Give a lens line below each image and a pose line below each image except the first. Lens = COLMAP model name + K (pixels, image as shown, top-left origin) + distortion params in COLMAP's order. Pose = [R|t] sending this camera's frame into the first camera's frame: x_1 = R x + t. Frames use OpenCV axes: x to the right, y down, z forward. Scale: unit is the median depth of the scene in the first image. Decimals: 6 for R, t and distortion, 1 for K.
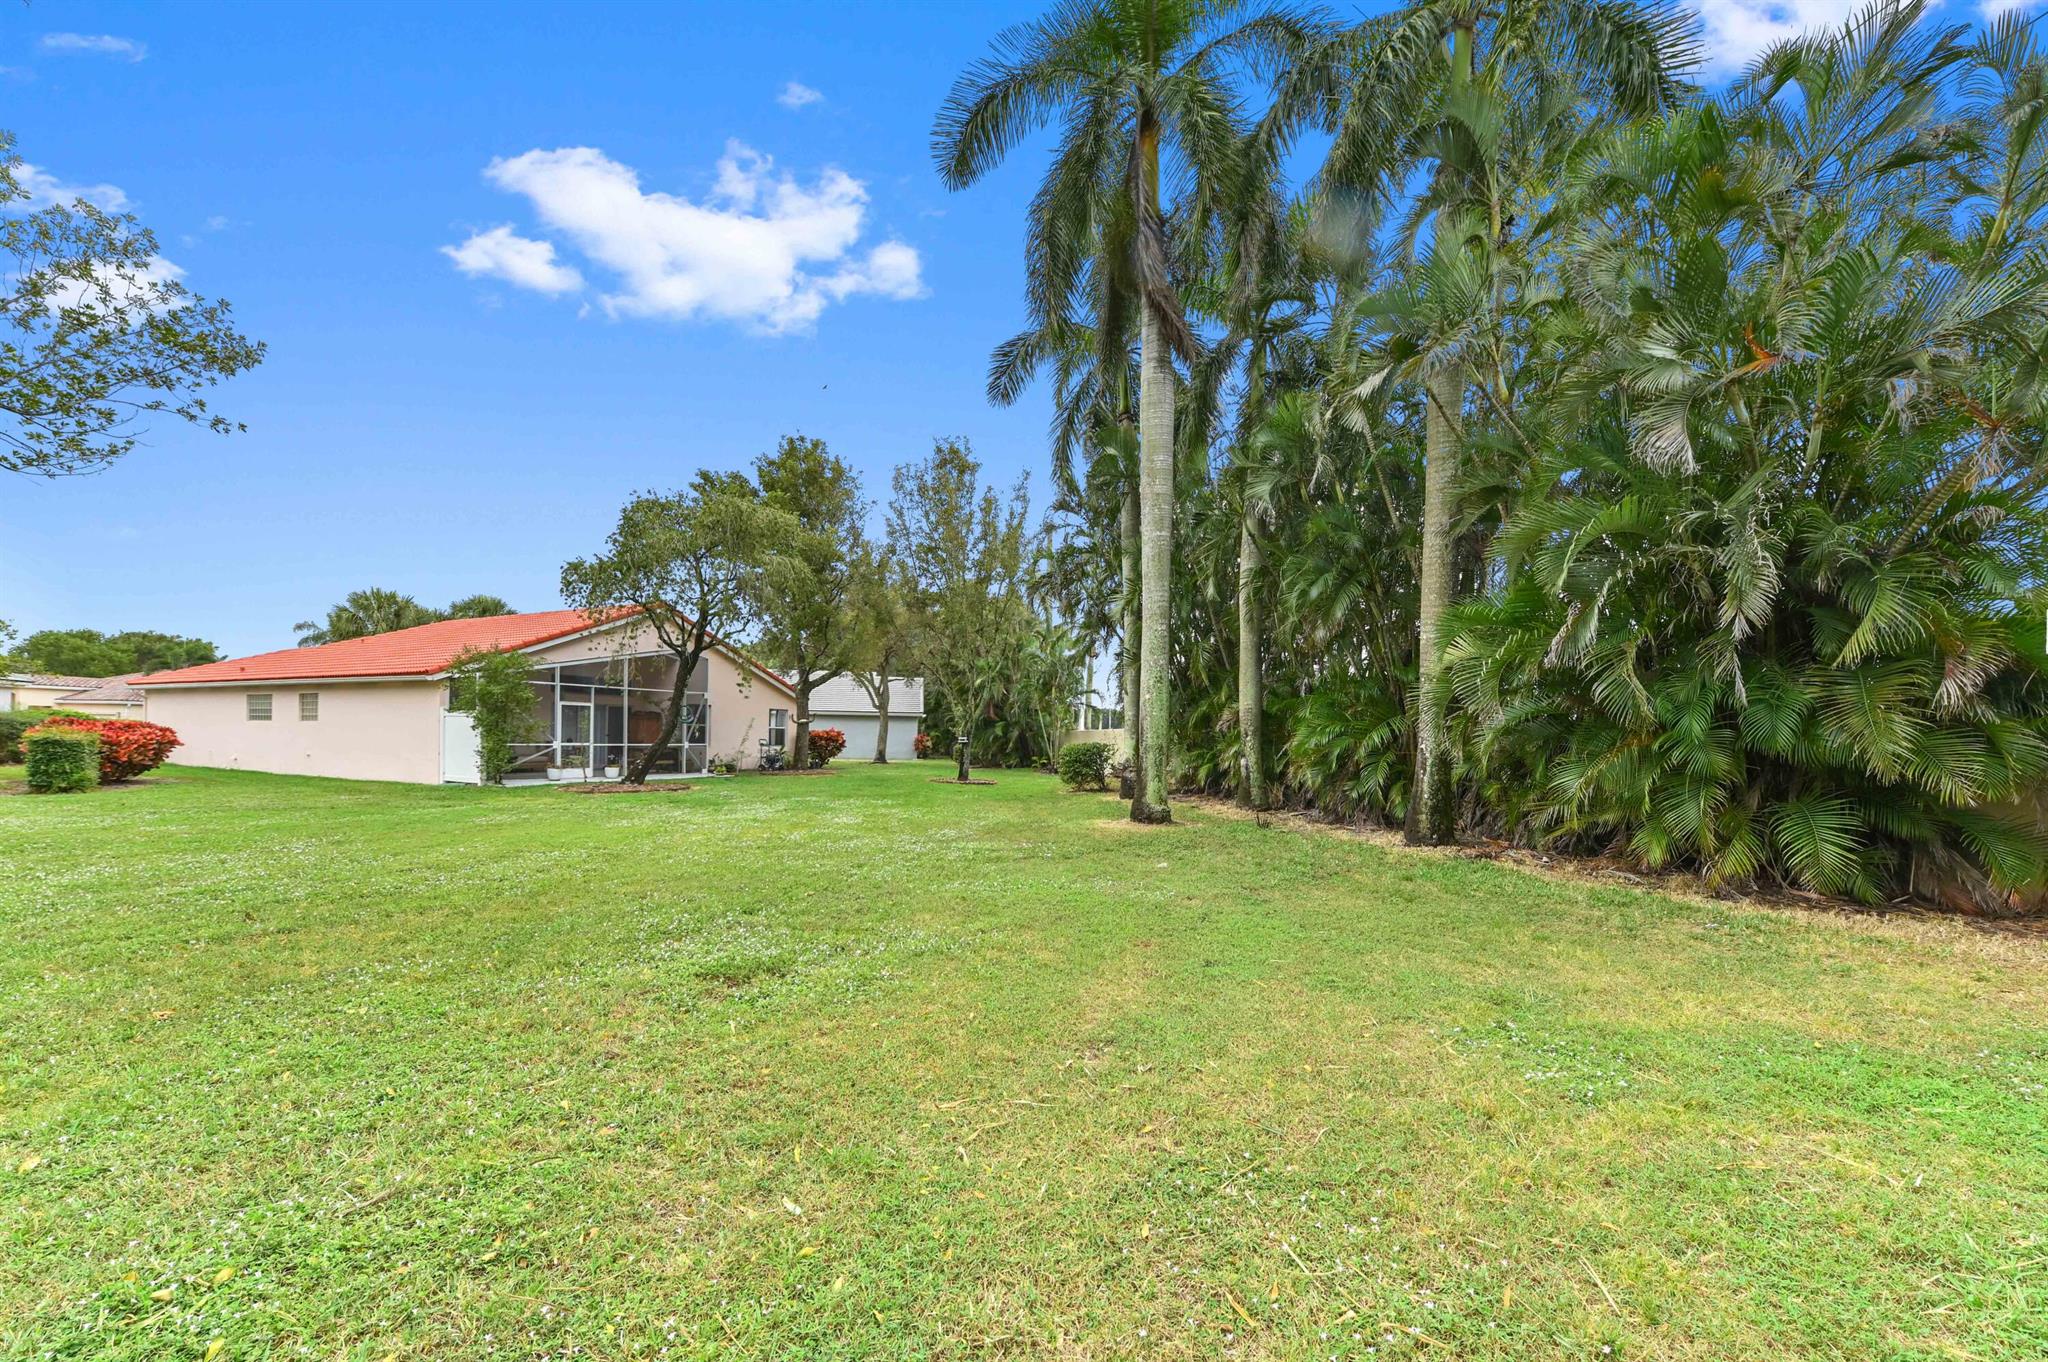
lens RADIAL K [[782.2, 0, 1037.3], [0, 782.2, 709.9], [0, 0, 1]] dist [-0.000422, 0.000010]
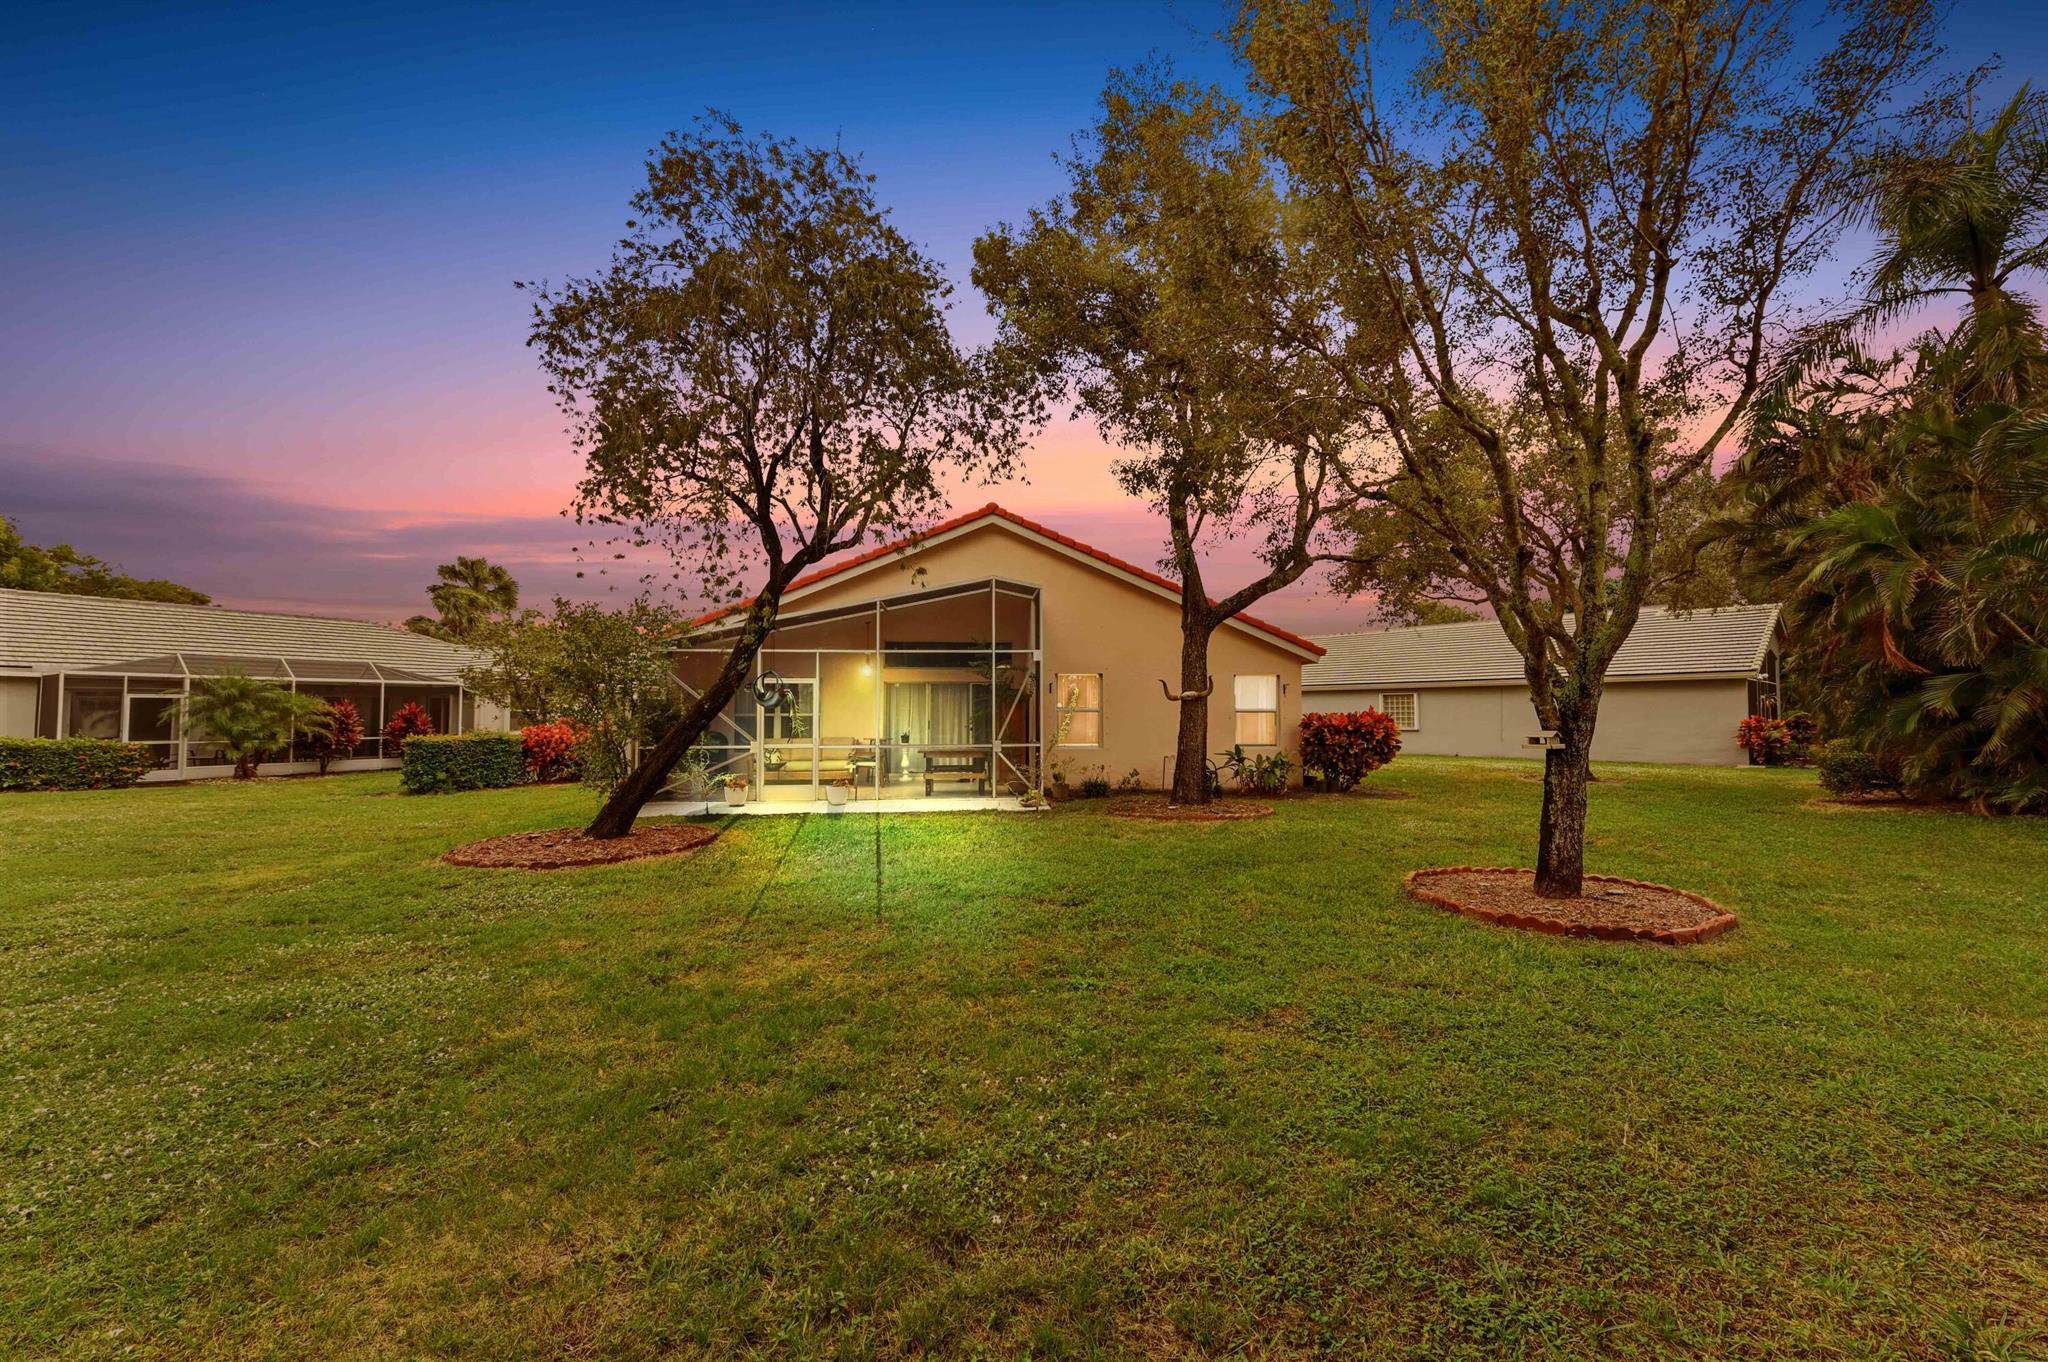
lens RADIAL K [[782.2, 0, 1037.3], [0, 782.2, 709.9], [0, 0, 1]] dist [-0.000422, 0.000010]
pose [[0.544582, -0.026452, -0.838290, 0.025887], [0.042442, 0.999091, -0.003954, 0.019079], [0.837633, -0.033426, 0.545210, 0.619189]]
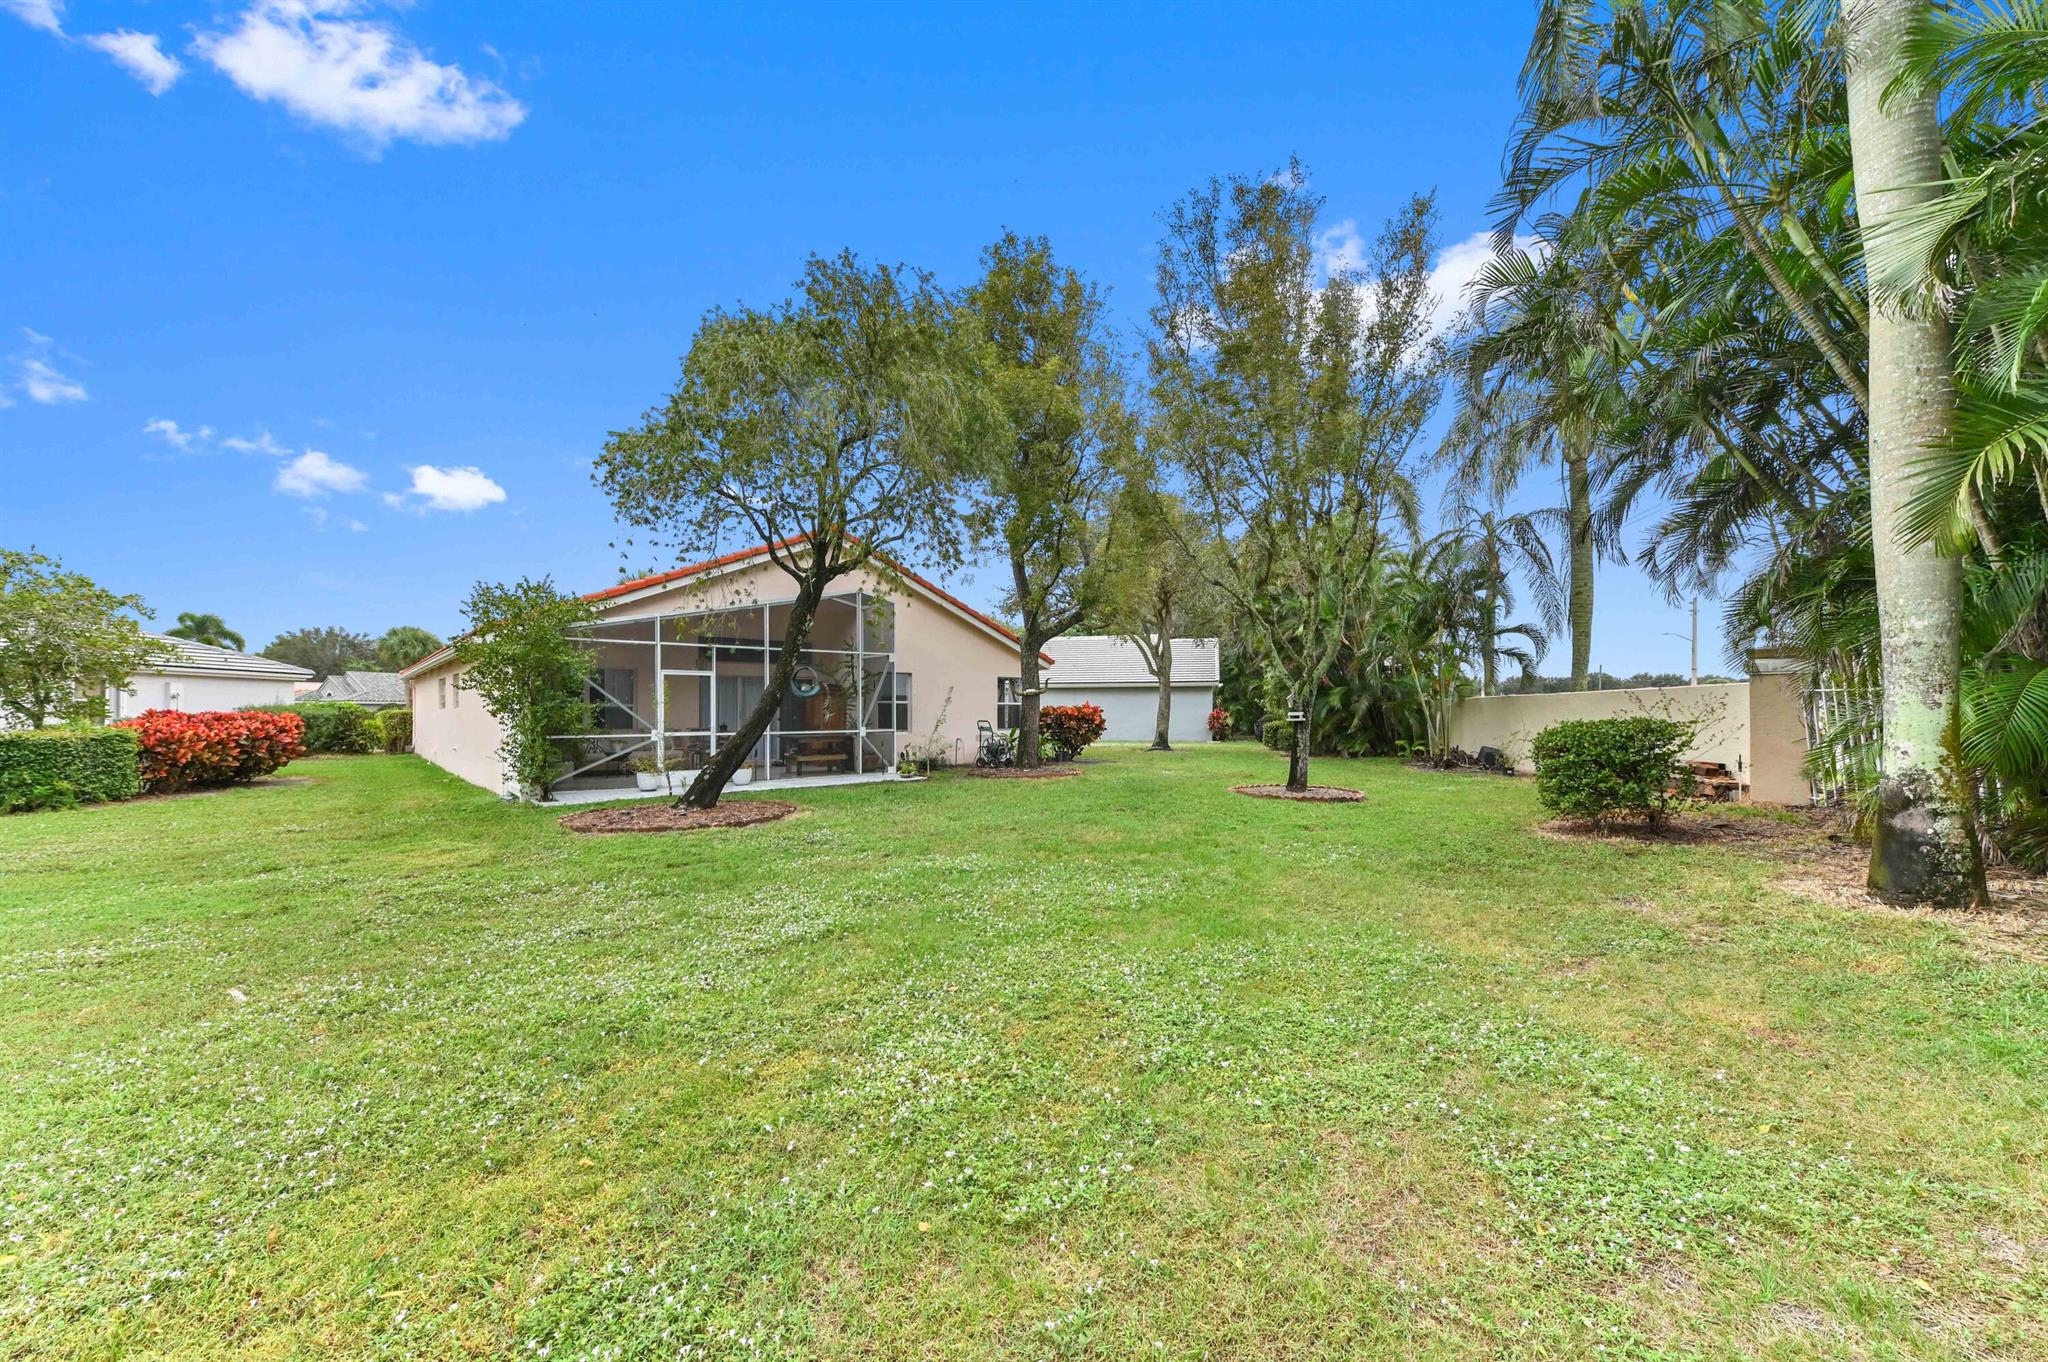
lens RADIAL K [[782.2, 0, 1037.3], [0, 782.2, 709.9], [0, 0, 1]] dist [-0.000422, 0.000010]
pose [[0.931027, -0.021450, -0.364320, -0.055438], [0.032366, 0.999191, 0.023883, 0.012946], [0.363513, -0.034028, 0.930967, 0.369357]]
